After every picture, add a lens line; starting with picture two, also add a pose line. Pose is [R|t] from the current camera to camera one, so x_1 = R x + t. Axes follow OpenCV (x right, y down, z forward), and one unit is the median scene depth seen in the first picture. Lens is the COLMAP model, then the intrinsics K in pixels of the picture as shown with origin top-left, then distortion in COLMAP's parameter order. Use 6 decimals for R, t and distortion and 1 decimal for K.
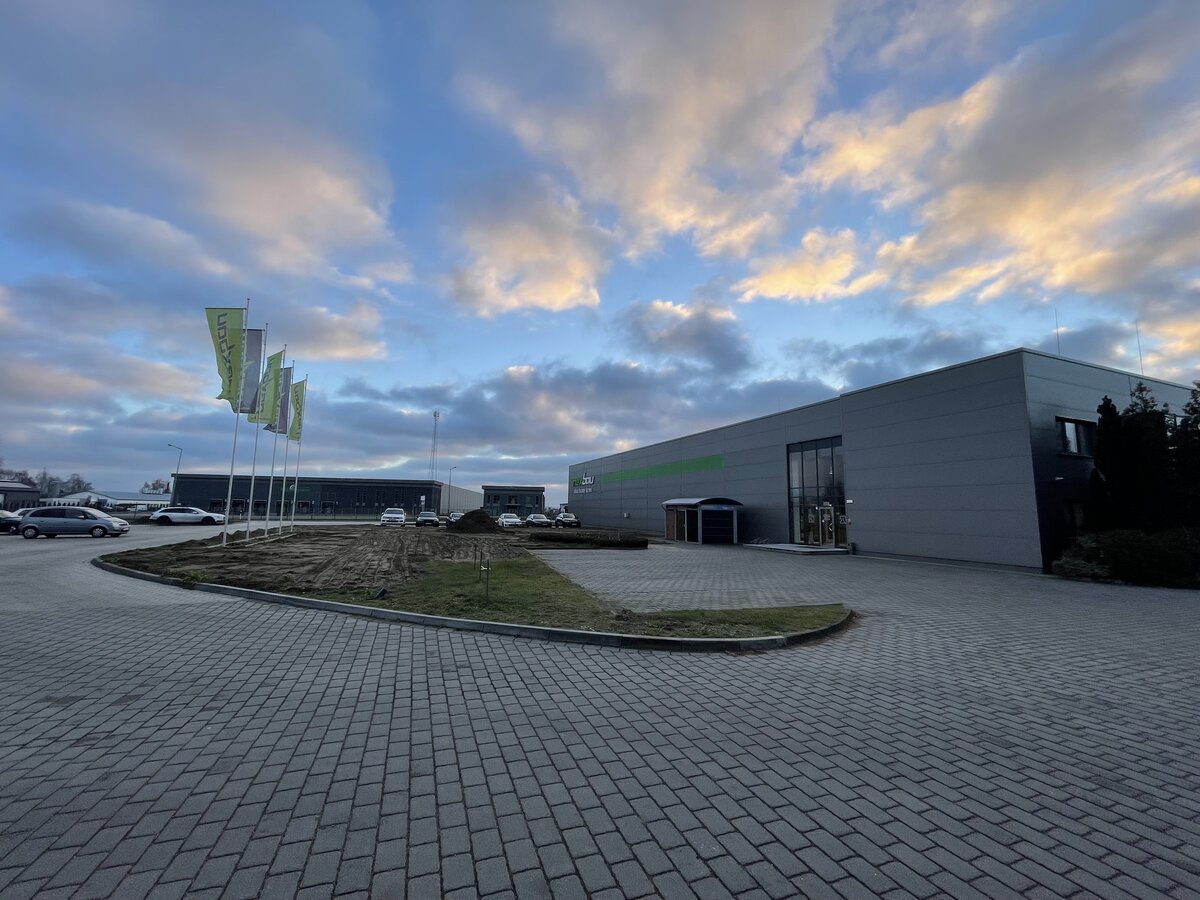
lens RADIAL K [[486.3, 0, 596.2], [0, 486.3, 449.8], [0, 0, 1]] dist [-0.001331, 0.000042]
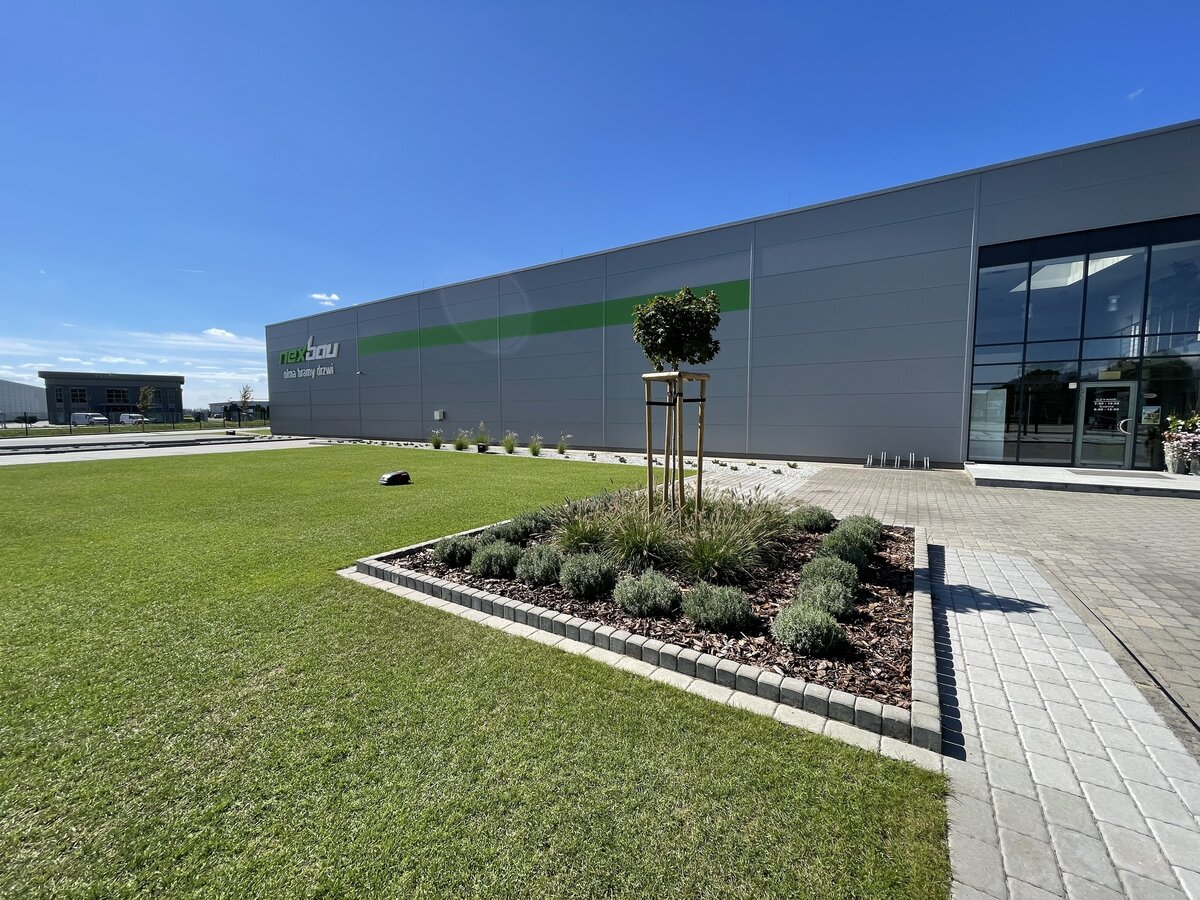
lens RADIAL K [[486.3, 0, 596.2], [0, 486.3, 449.8], [0, 0, 1]] dist [-0.001331, 0.000042]
pose [[0.817979, -0.067713, 0.571249, -0.141181], [-0.051840, 0.980330, 0.190434, 0.090458], [-0.572908, -0.185385, 0.798379, 0.690185]]
